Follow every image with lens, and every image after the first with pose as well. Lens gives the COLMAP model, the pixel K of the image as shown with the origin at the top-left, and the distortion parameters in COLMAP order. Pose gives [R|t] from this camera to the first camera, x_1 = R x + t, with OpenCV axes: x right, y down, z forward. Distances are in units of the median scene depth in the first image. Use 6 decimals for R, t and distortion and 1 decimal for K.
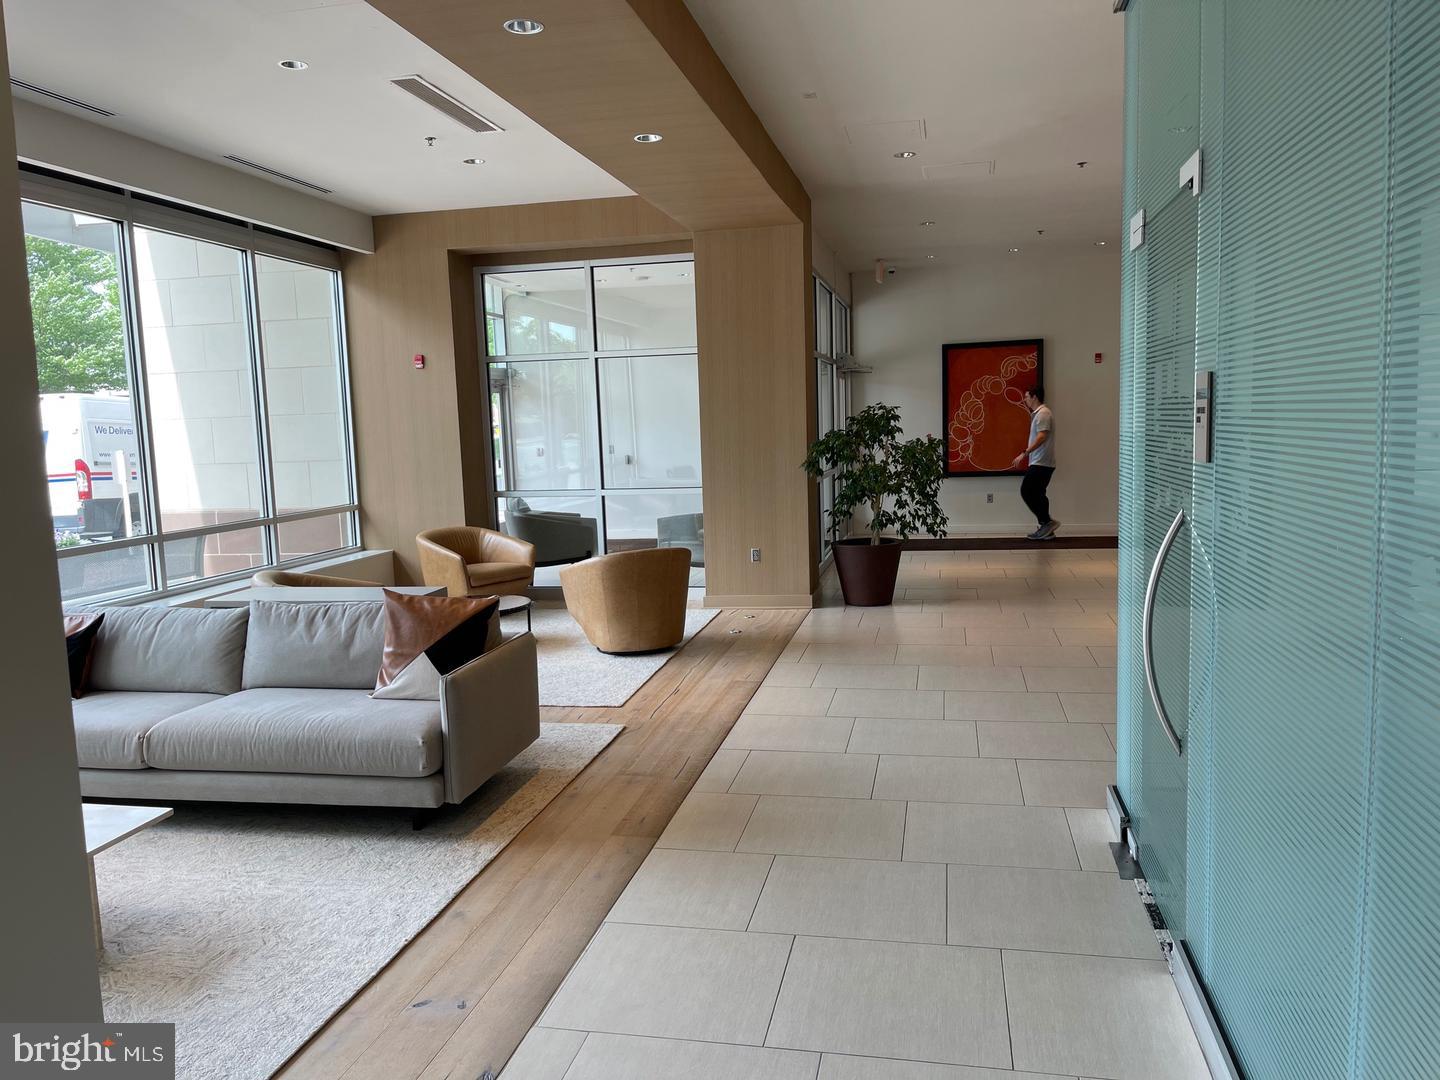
lens RADIAL K [[1096.1, 0, 717.3], [0, 1096.1, 549.5], [0, 0, 1]] dist [0.071518, -0.072192]
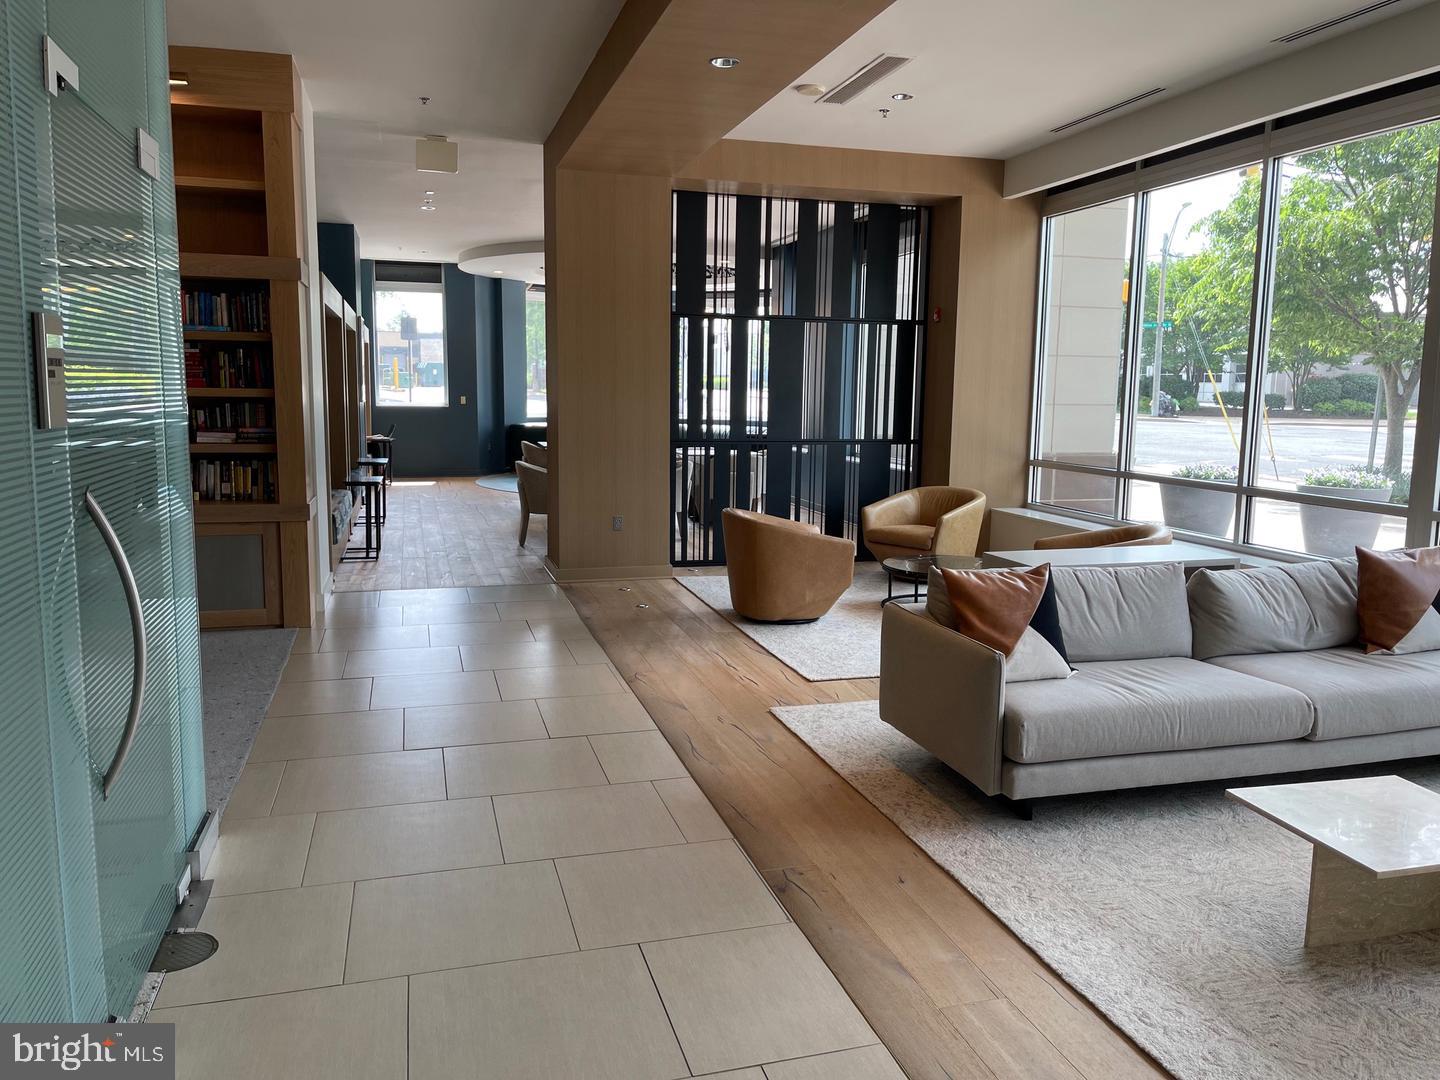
lens RADIAL K [[1096.1, 0, 730.4], [0, 1096.1, 526.2], [0, 0, 1]] dist [0.071518, -0.072192]
pose [[-0.886610, 0.077505, -0.455978, 0.384357], [-0.041959, 0.968317, 0.246175, -0.232705], [0.460611, 0.237394, -0.855267, 1.904900]]
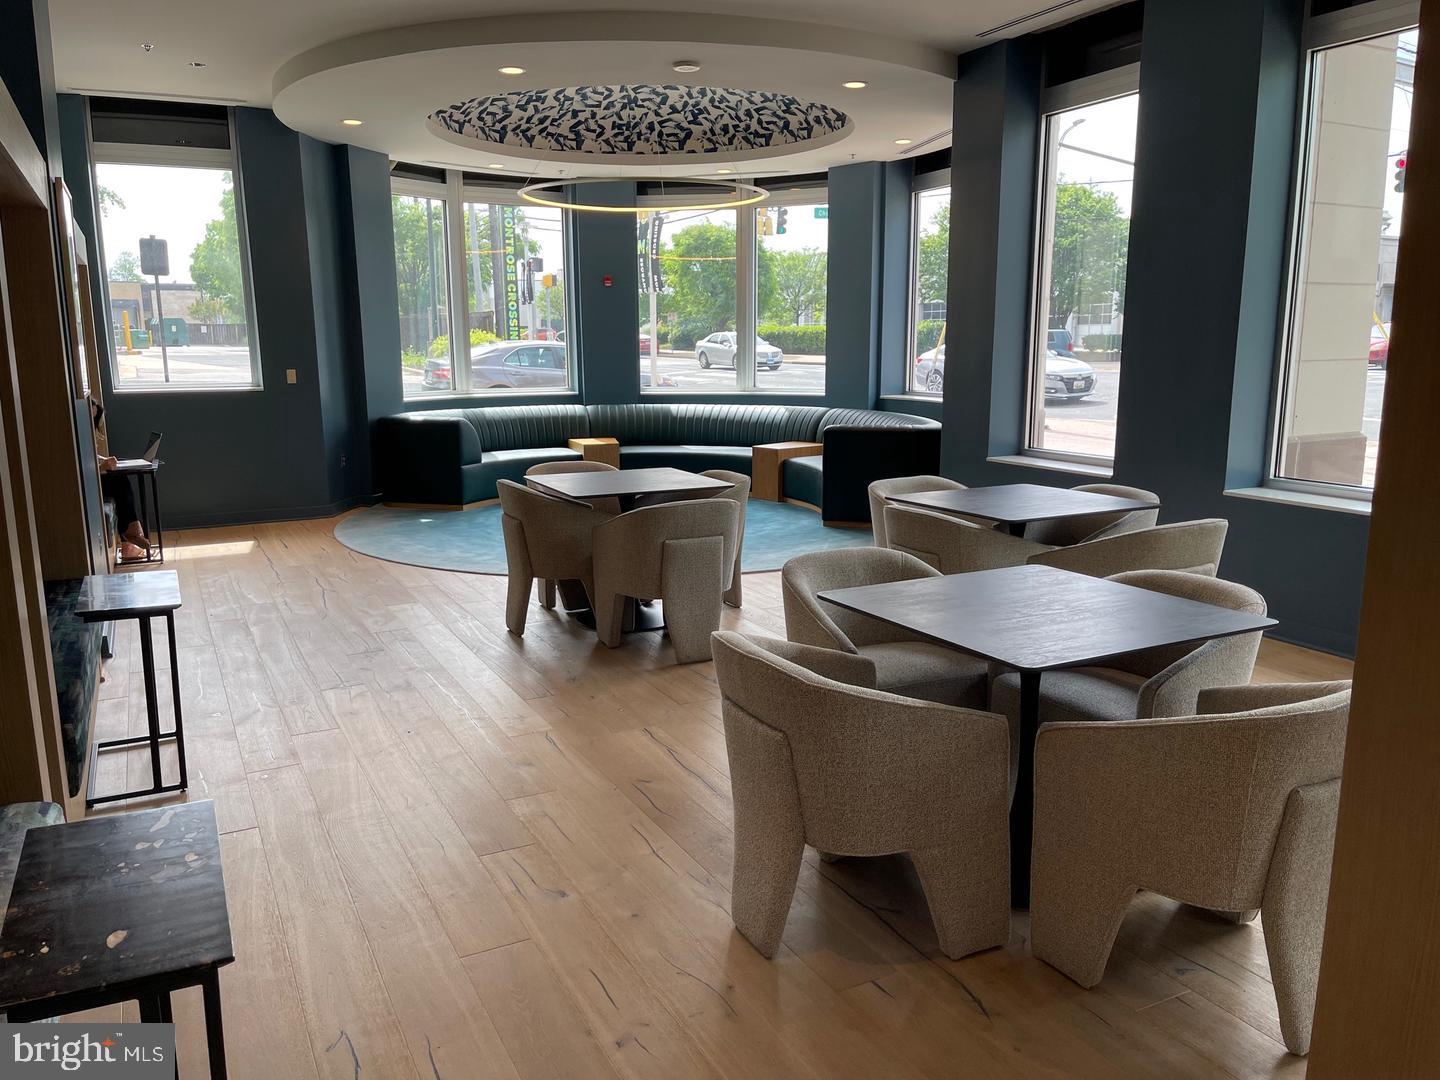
lens RADIAL K [[1096.1, 0, 724.4], [0, 1096.1, 542.5], [0, 0, 1]] dist [0.071518, -0.072192]
pose [[-0.778043, 0.151665, -0.609629, 0.199988], [-0.043650, 0.955023, 0.293301, -0.093903], [0.626693, 0.254811, -0.736429, 0.798339]]
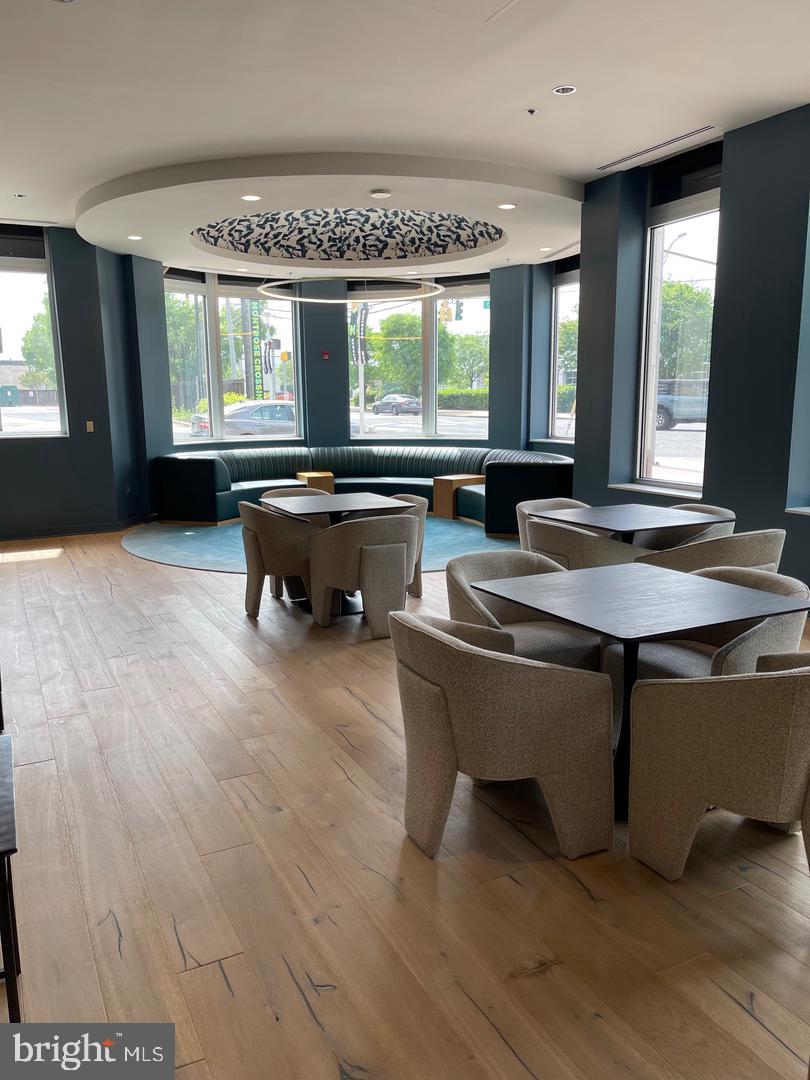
lens RADIAL K [[822.1, 0, 403.7], [0, 822.1, 542.5], [0, 0, 1]] dist [0.071518, -0.072192]
pose [[-0.788199, 0.145667, -0.597933, 0.193404], [-0.037805, 0.958289, 0.283291, -0.091145], [0.614258, 0.245894, -0.749815, 0.805165]]
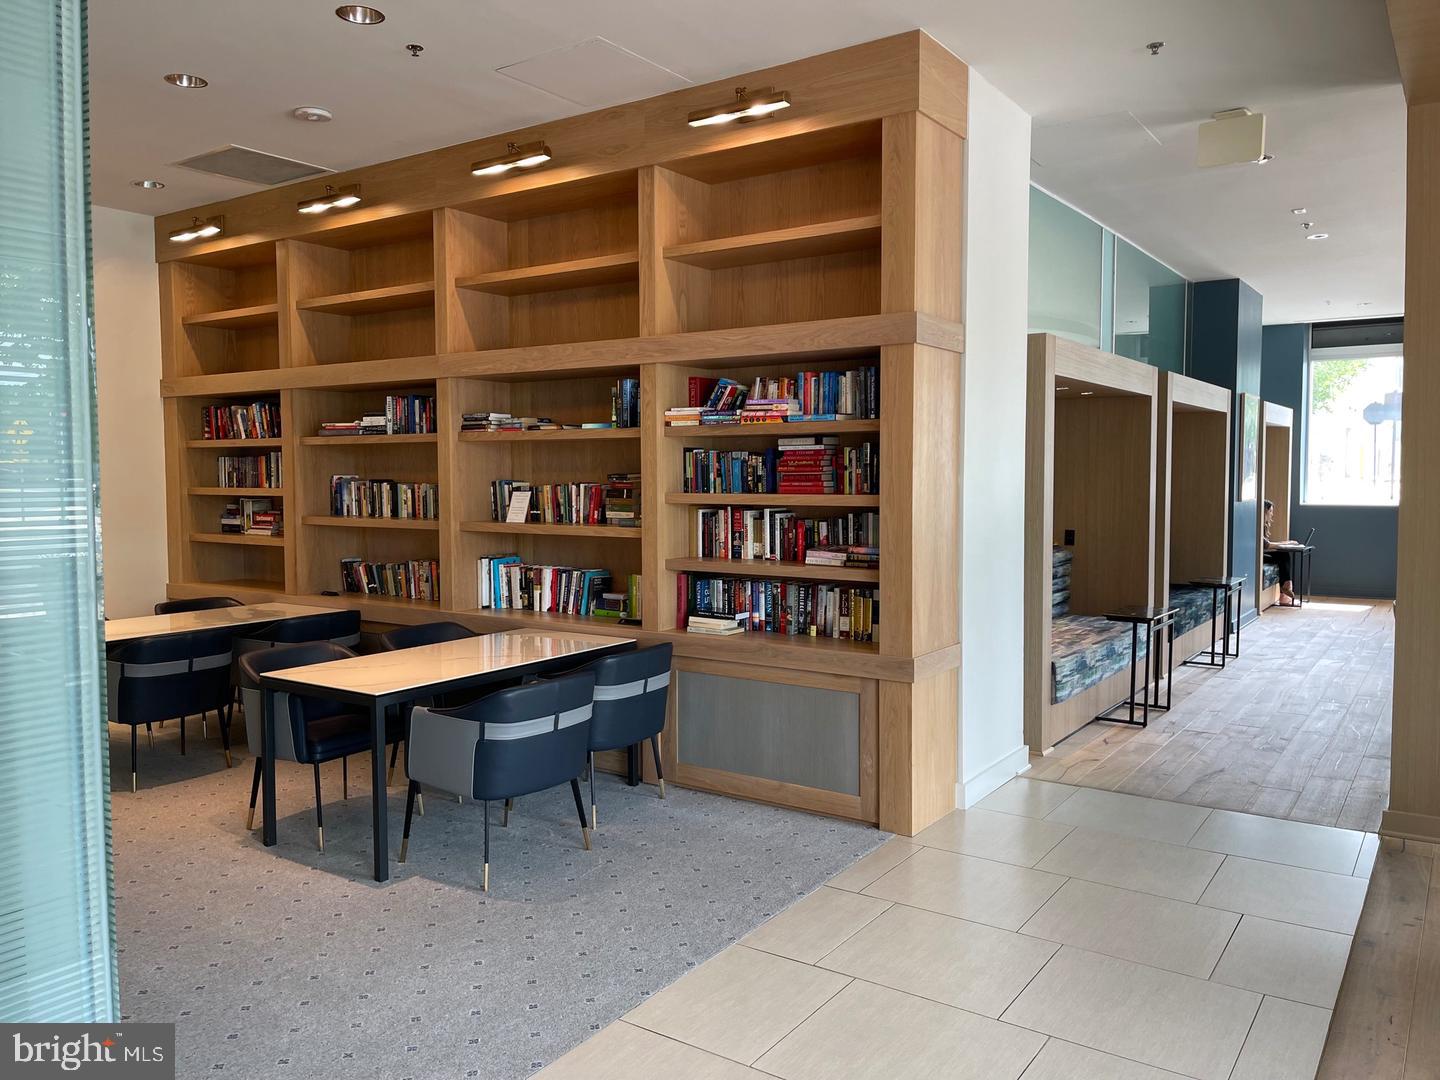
lens RADIAL K [[1096.1, 0, 724.7], [0, 1096.1, 525.7], [0, 0, 1]] dist [0.071518, -0.072192]
pose [[-0.921527, 0.014876, 0.388029, 0.123833], [0.078381, 0.985823, 0.148352, -0.188224], [-0.380321, 0.167125, -0.909629, 1.557214]]
